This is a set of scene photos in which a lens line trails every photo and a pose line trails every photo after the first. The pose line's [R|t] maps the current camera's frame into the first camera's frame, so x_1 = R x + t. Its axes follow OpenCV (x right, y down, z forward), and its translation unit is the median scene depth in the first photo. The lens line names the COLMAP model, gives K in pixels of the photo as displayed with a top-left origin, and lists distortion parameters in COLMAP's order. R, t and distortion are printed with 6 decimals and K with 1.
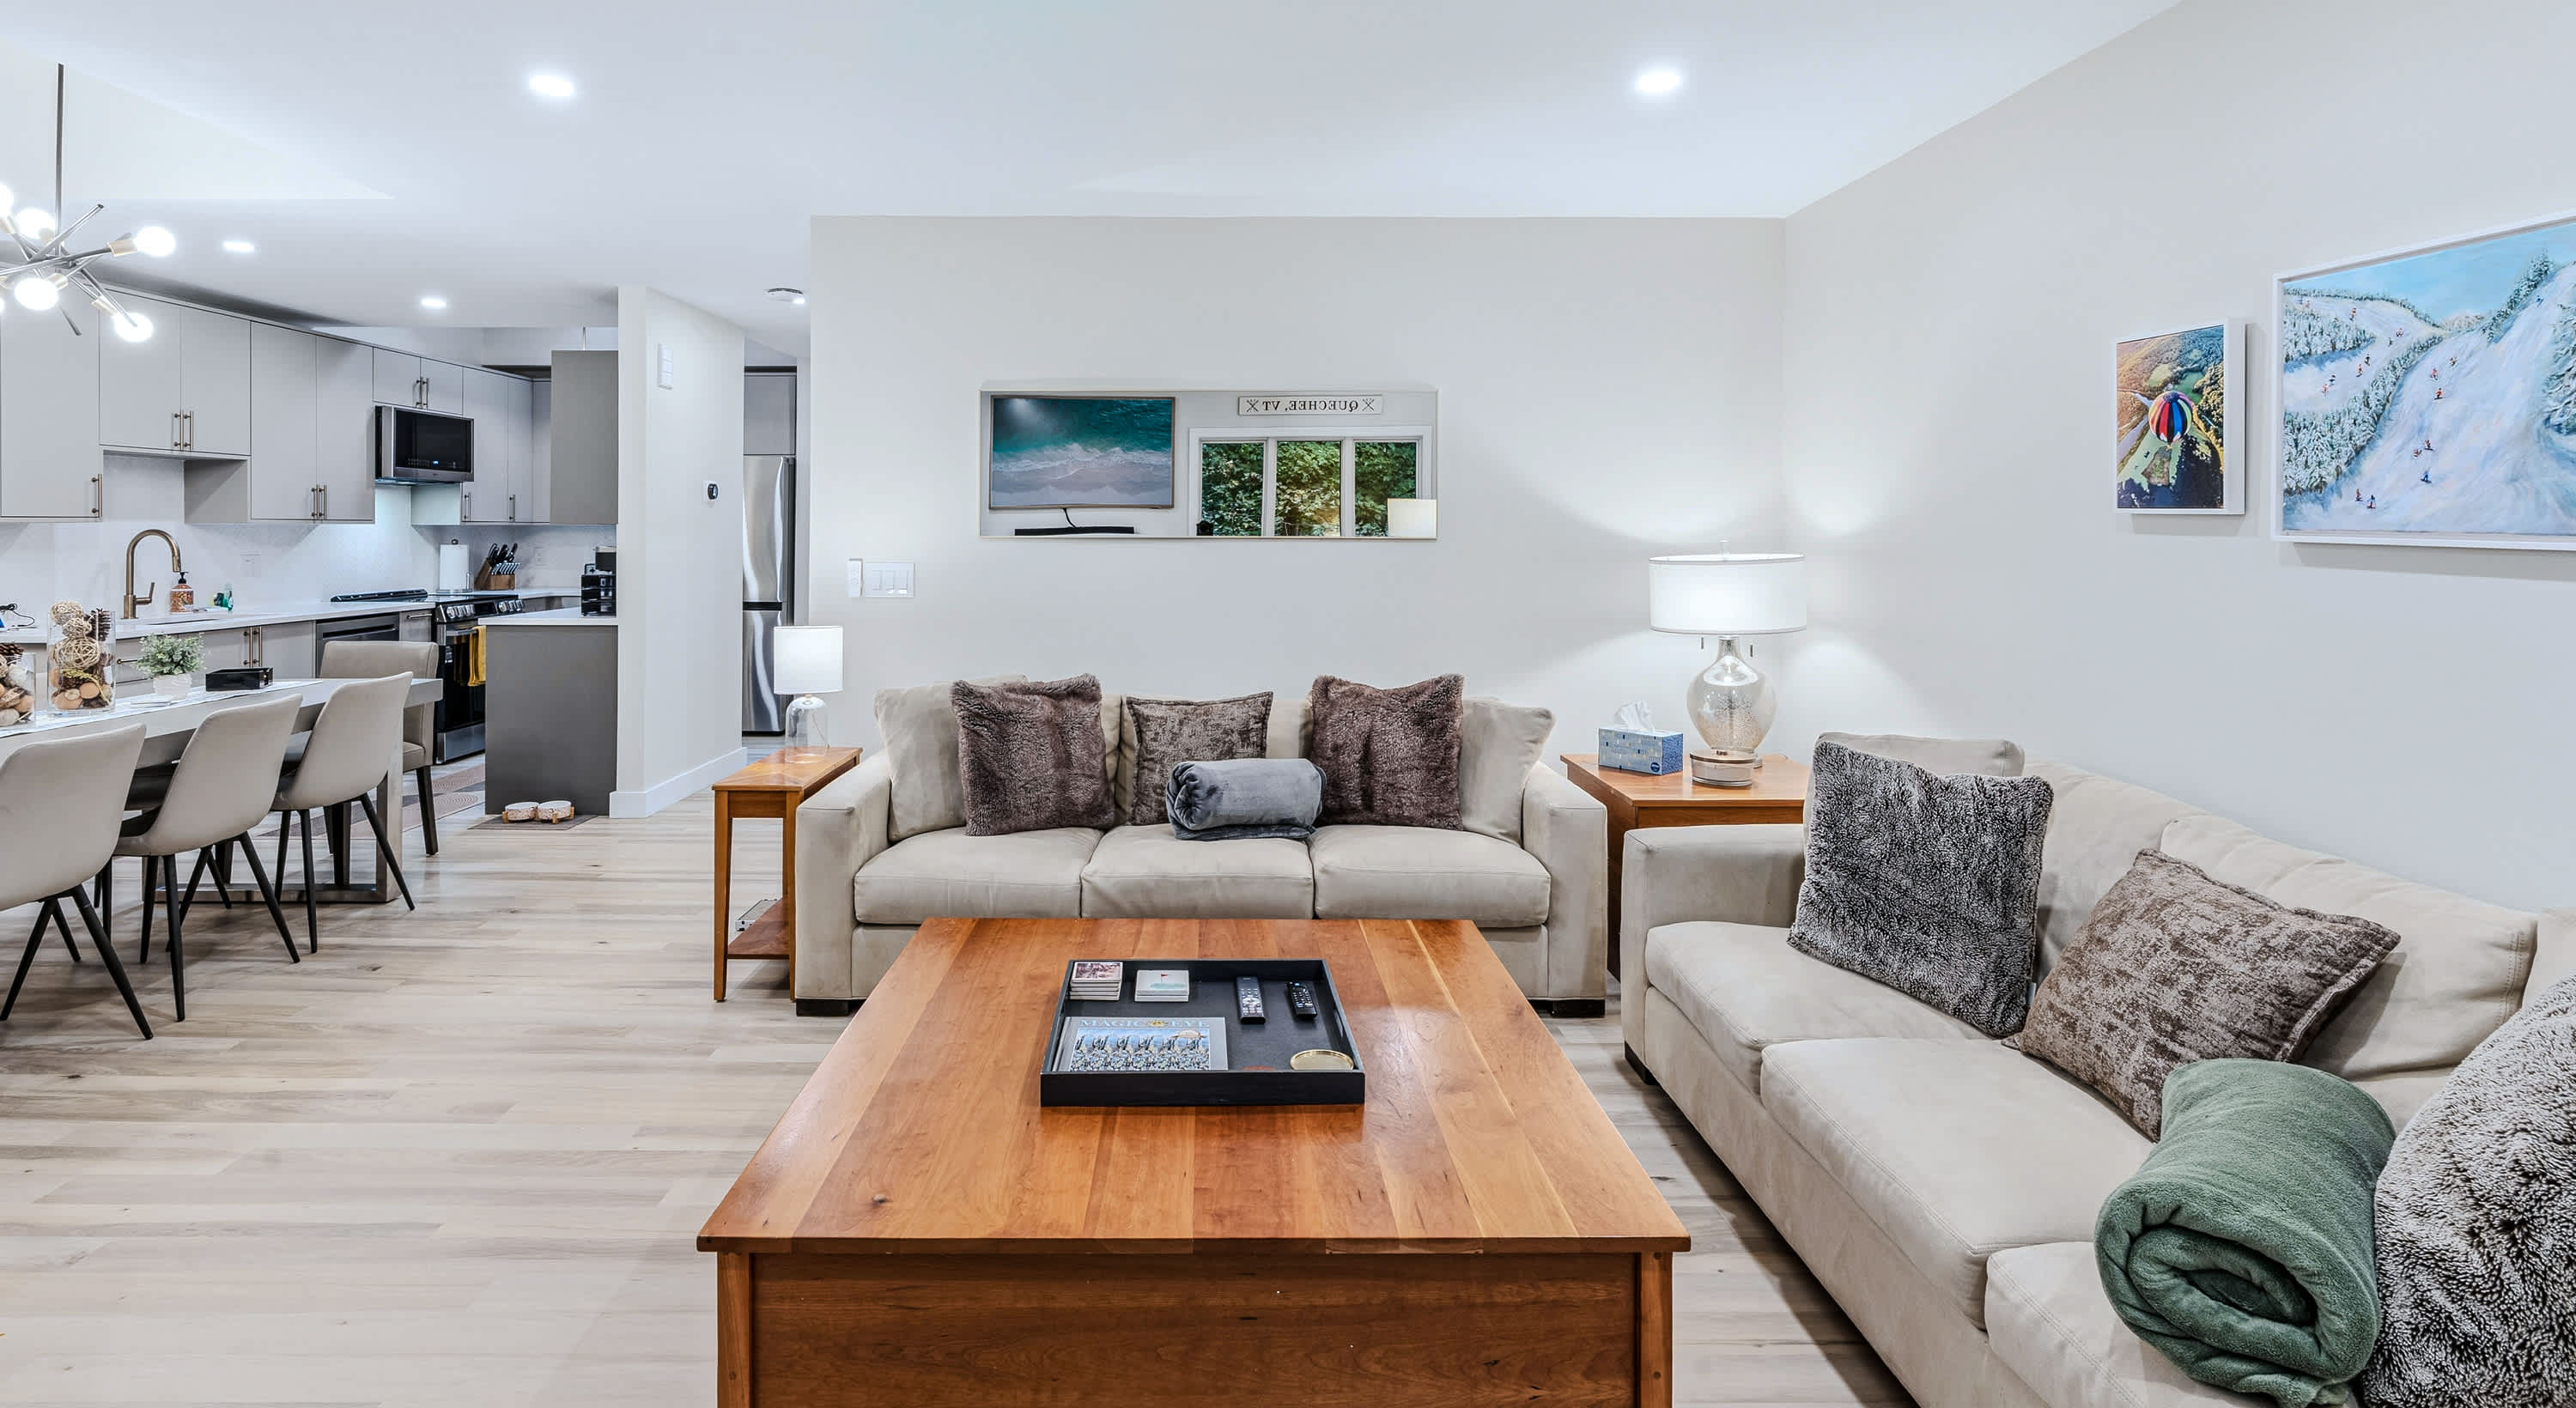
lens RADIAL K [[1215.9, 0, 1199.2], [0, 1215.9, 522.3], [0, 0, 1]] dist [-0.009287, 0.003552]
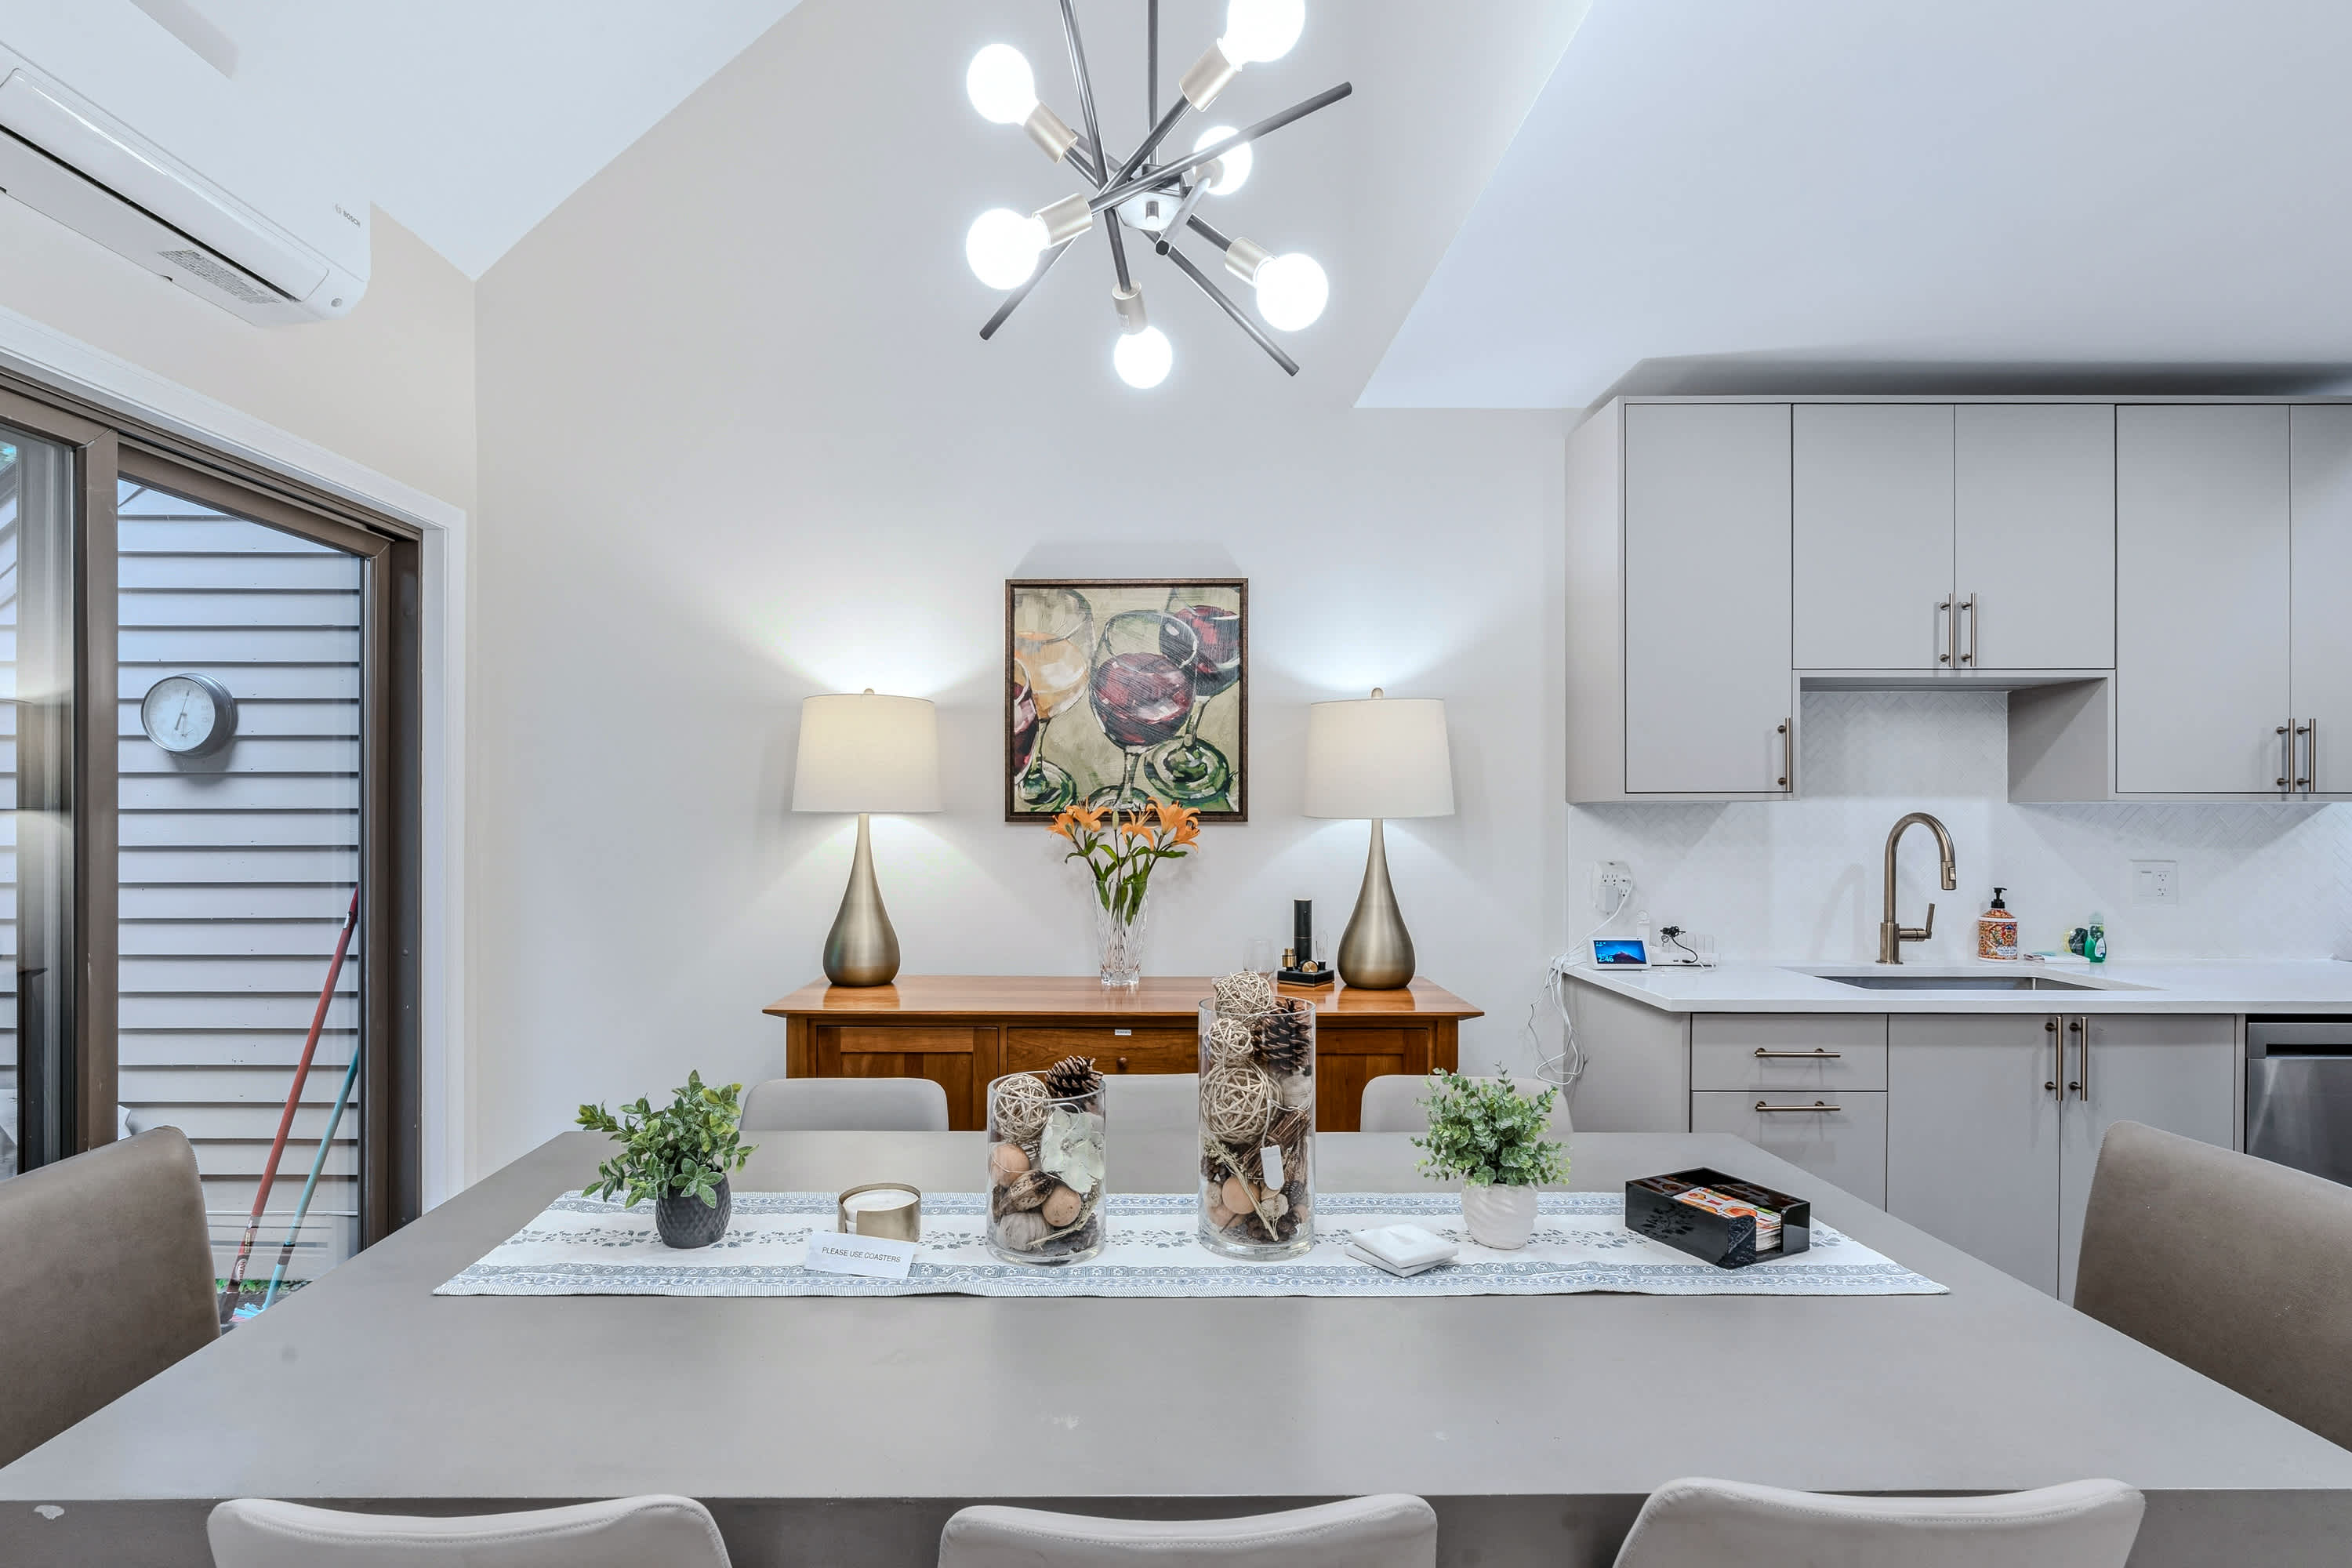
lens RADIAL K [[1086.9, 0, 1131.6], [0, 1086.9, 815.7], [0, 0, 1]] dist [-0.007964, 0.004195]
pose [[0.001943, 0.003864, -0.999991, -0.628400], [0.004948, 0.999980, 0.003873, 0.005945], [0.999986, -0.004955, 0.001924, 1.121622]]
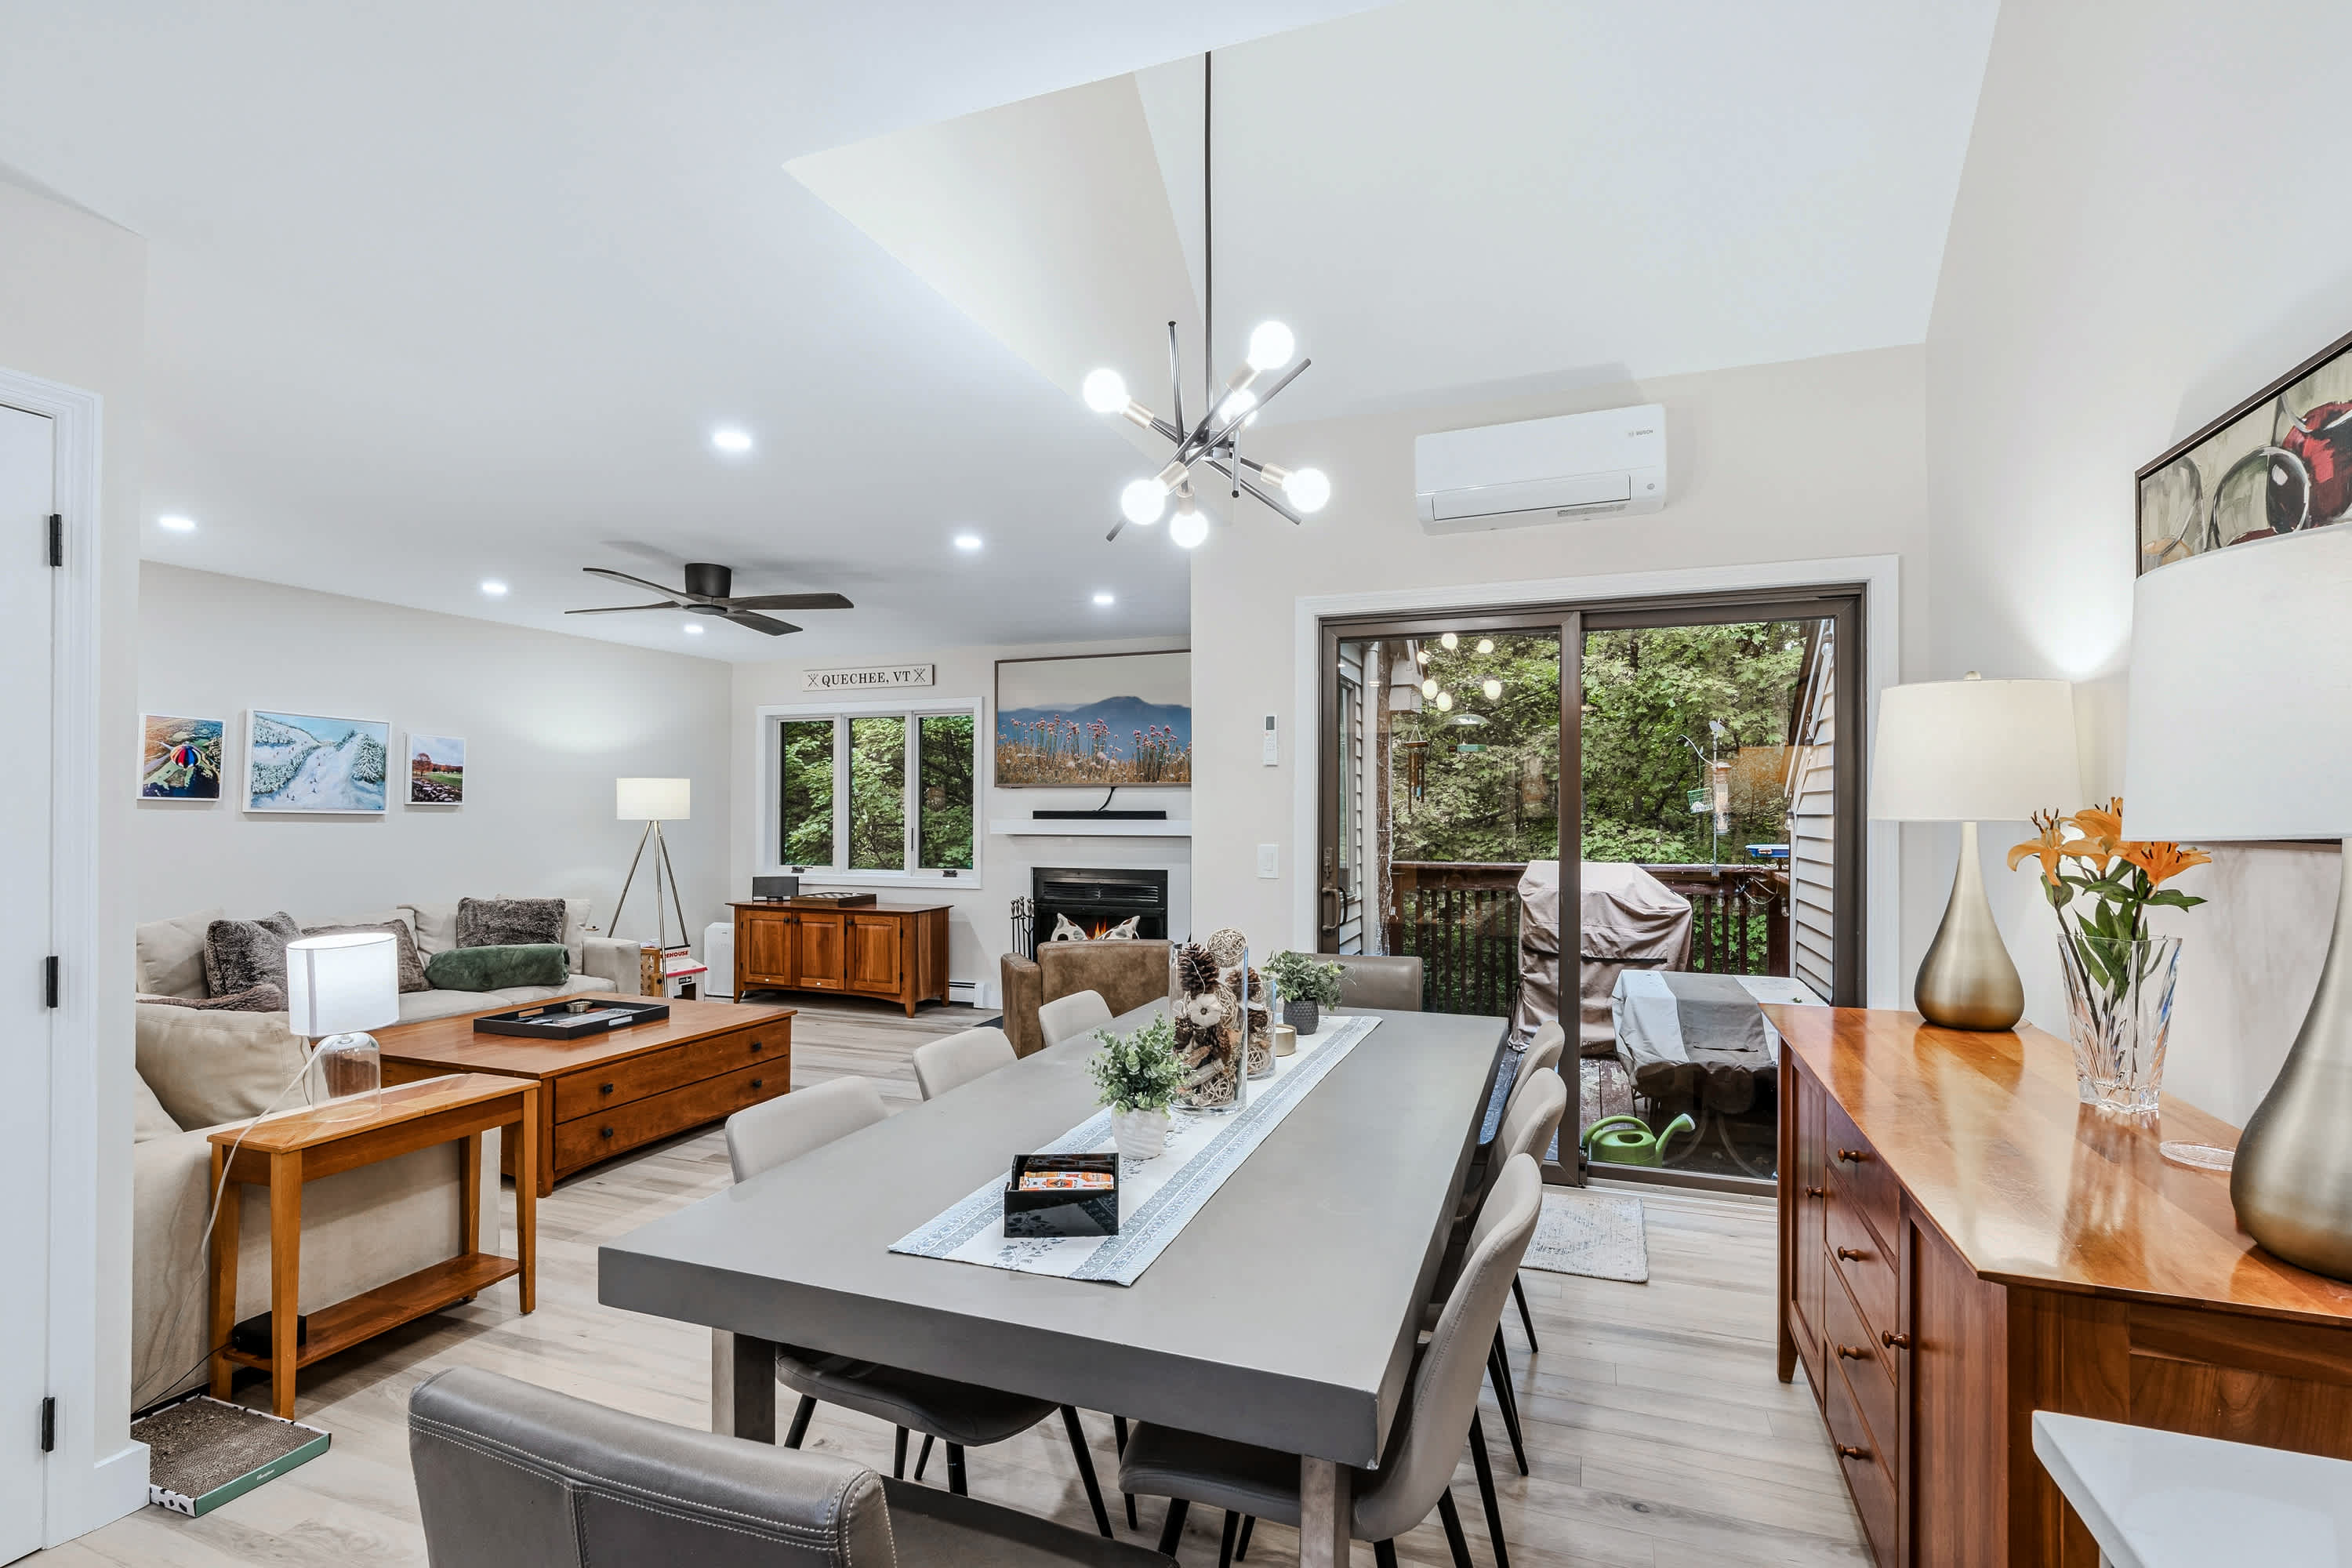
lens RADIAL K [[1086.9, 0, 1190.5], [0, 1086.9, 809.5], [0, 0, 1]] dist [-0.007964, 0.004195]
pose [[-0.937690, -0.004812, 0.347441, -1.300956], [-0.007079, 0.999961, -0.005257, 0.006161], [-0.347402, -0.007389, -0.937687, 1.798810]]
